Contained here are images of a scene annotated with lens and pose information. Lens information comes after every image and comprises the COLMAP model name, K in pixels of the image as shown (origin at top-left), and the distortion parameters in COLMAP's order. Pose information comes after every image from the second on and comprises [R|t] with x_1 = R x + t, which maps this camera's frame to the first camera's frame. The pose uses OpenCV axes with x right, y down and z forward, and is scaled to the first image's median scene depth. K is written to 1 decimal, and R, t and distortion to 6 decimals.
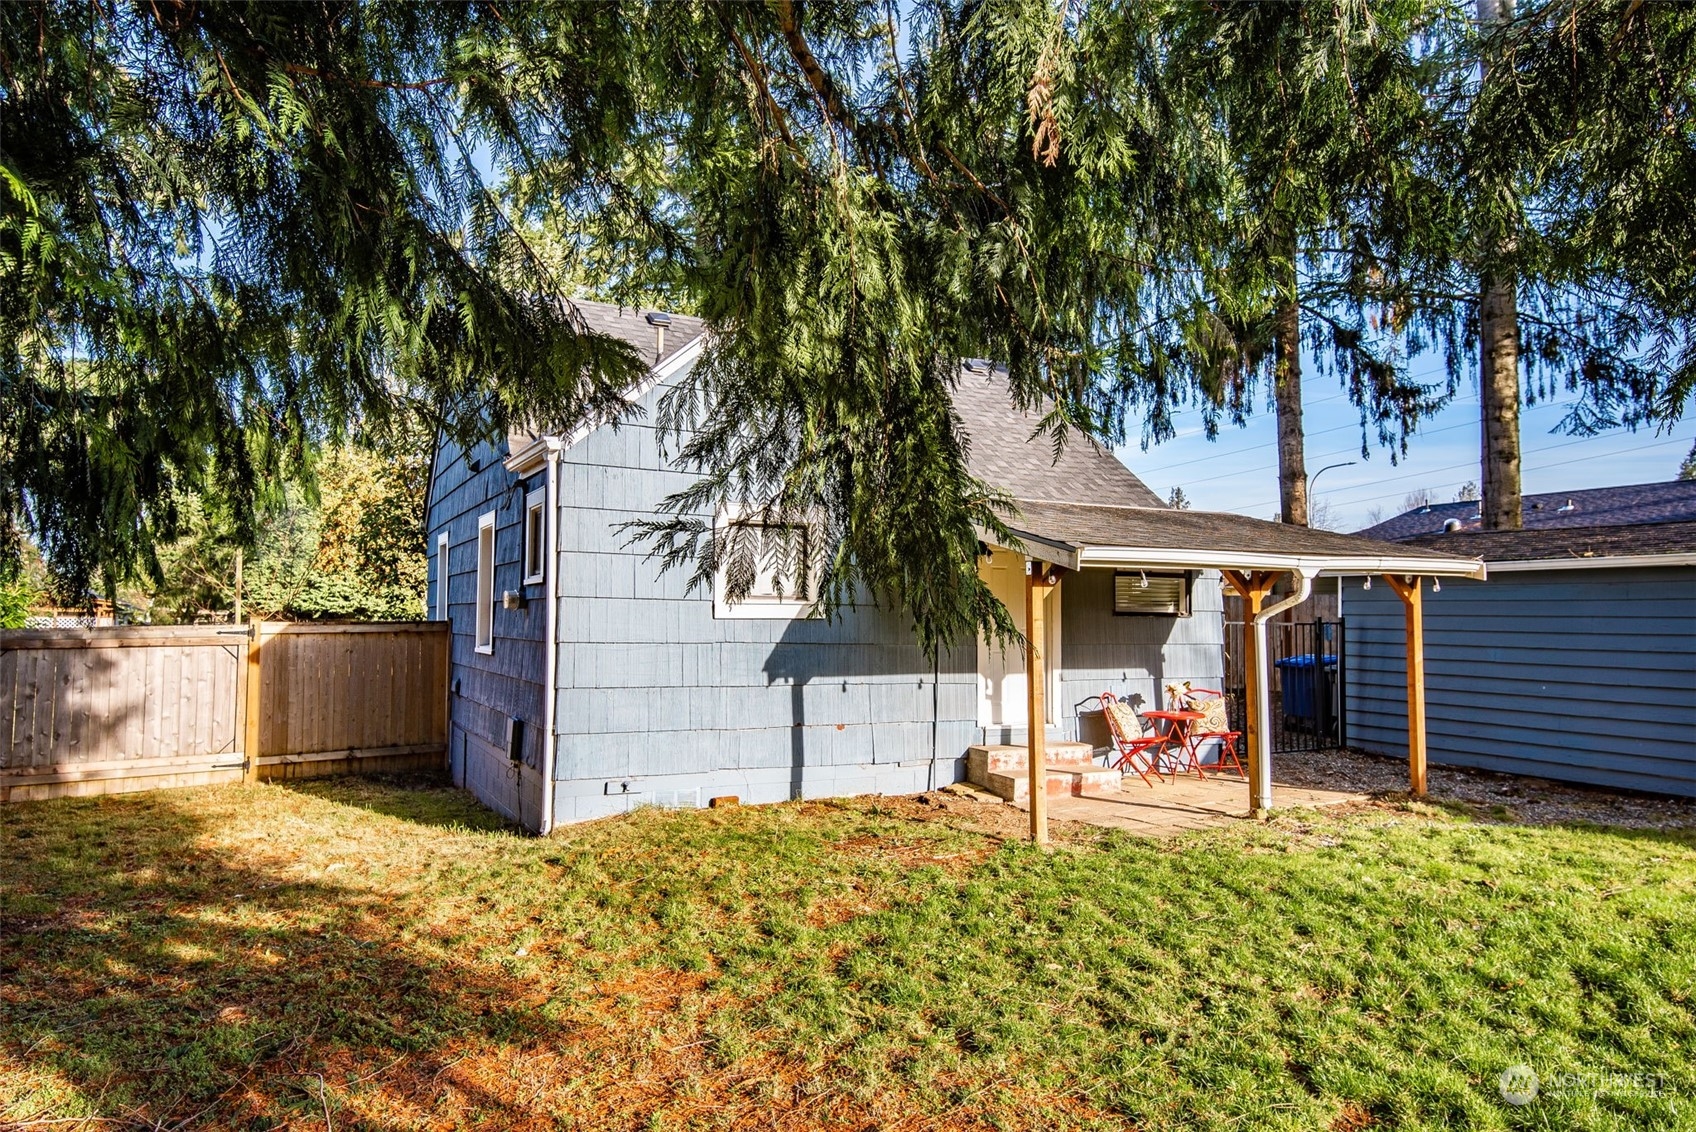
lens RADIAL K [[1069.7, 0, 848.0], [0, 1069.7, 566.0], [0, 0, 1]] dist [0.003057, 0.000277]
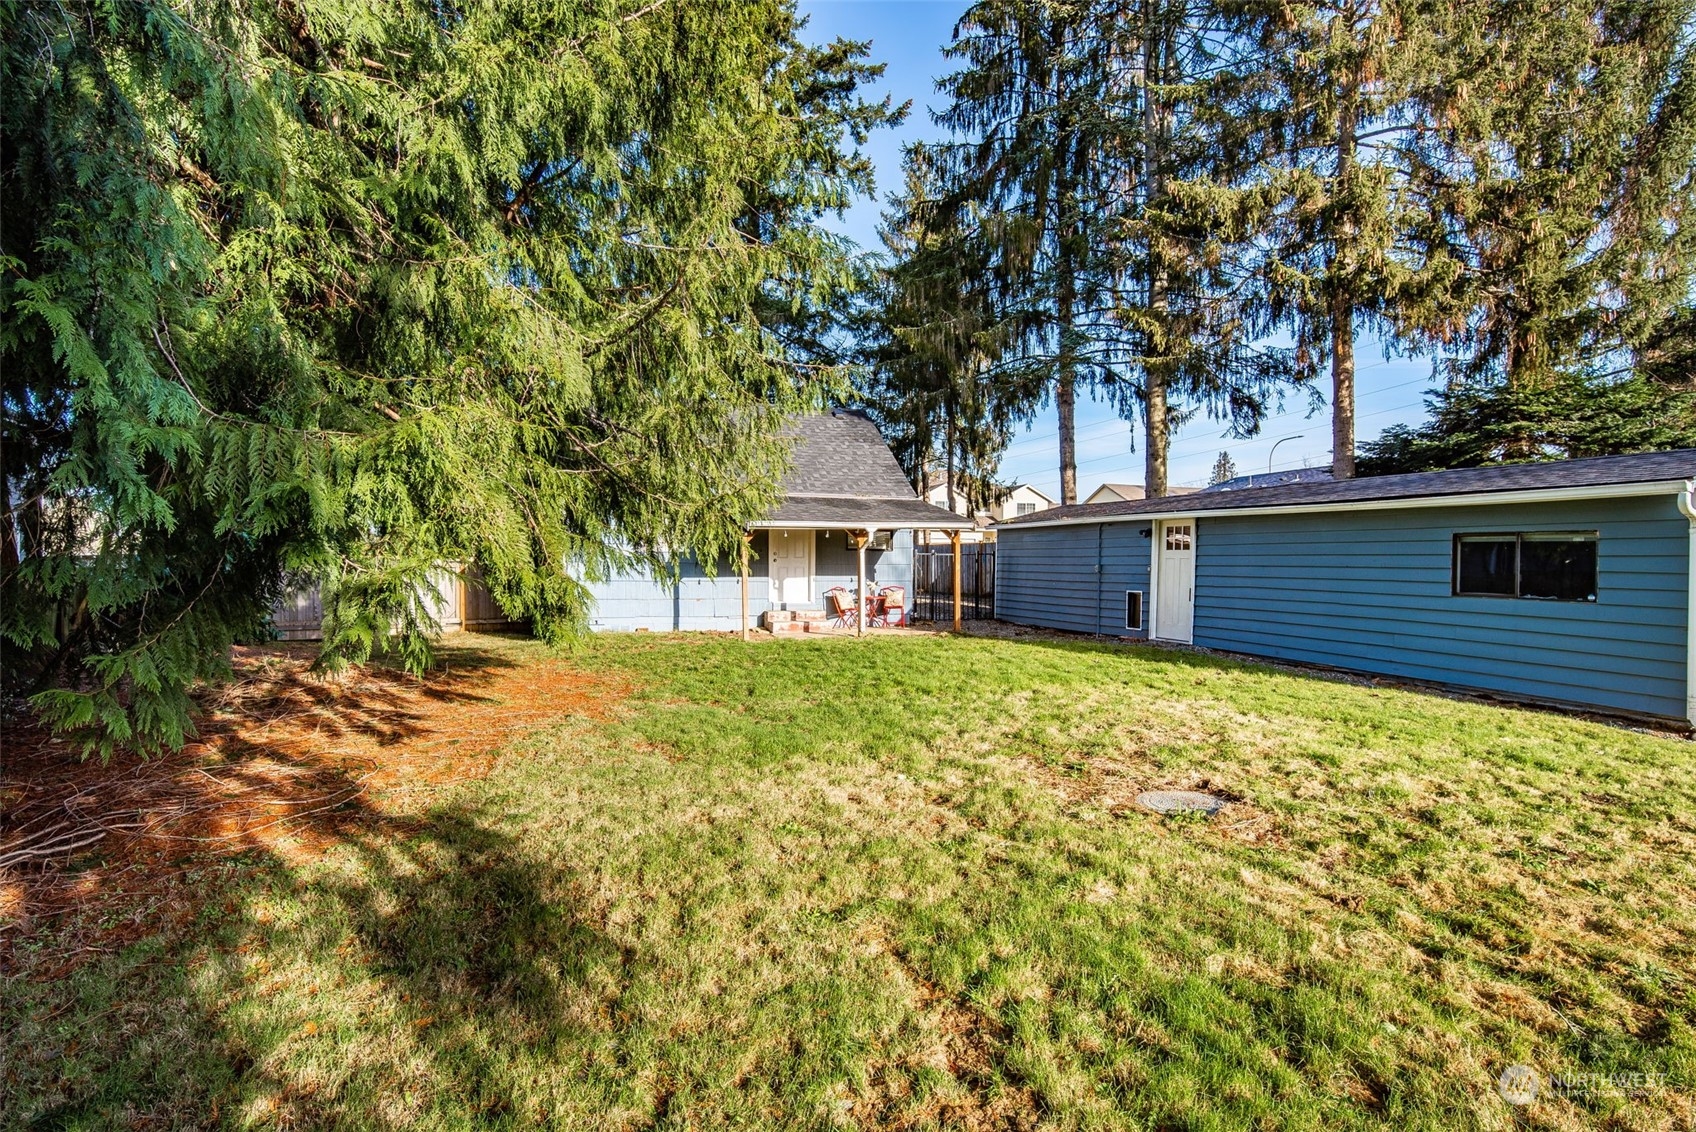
lens RADIAL K [[878.1, 0, 844.9], [0, 878.1, 572.7], [0, 0, 1]] dist [-0.000948, -0.001853]
pose [[0.990664, -0.000410, -0.136327, 0.483653], [0.008738, 0.998130, 0.060495, -0.014140], [0.136047, -0.061122, 0.988815, -0.686745]]
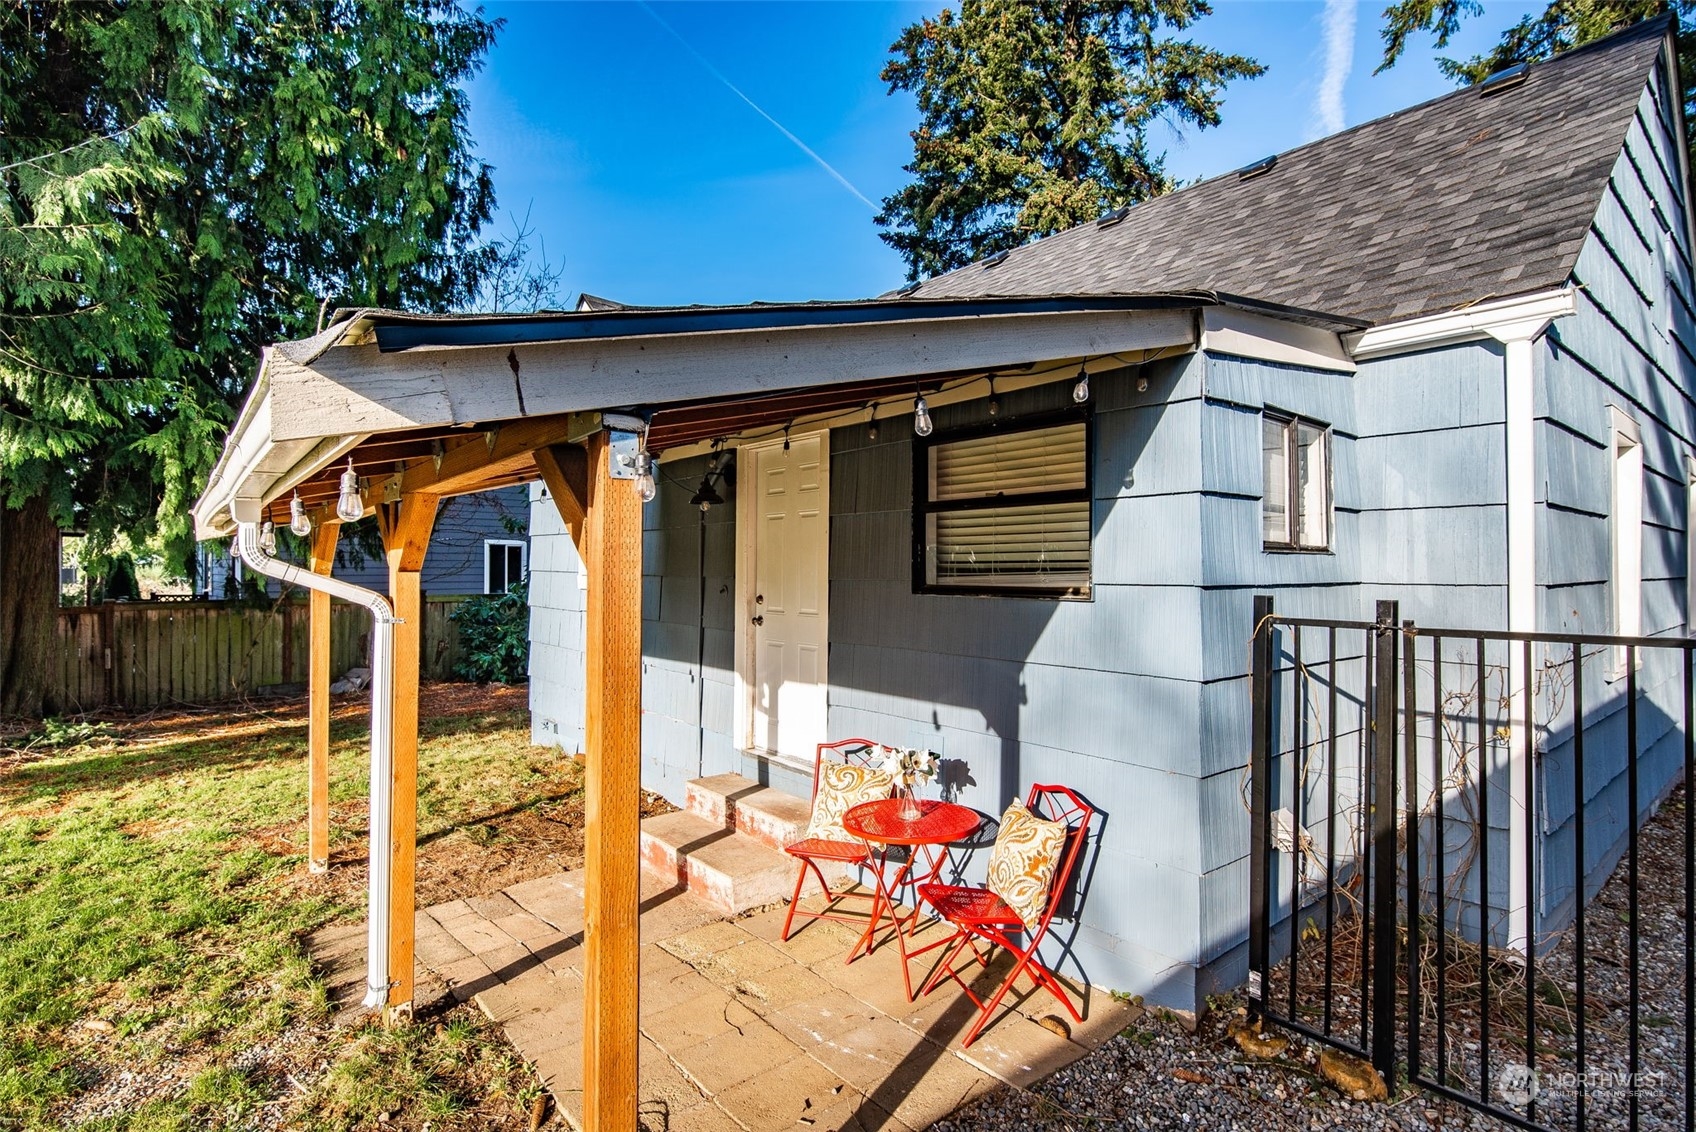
lens RADIAL K [[846.2, 0, 851.7], [0, 846.2, 567.8], [0, 0, 1]] dist [0.000122, -0.001817]
pose [[0.214702, -0.003752, -0.976672, 0.625723], [0.050893, 0.998677, 0.007351, 0.033001], [0.975353, -0.051284, 0.214609, 0.911460]]
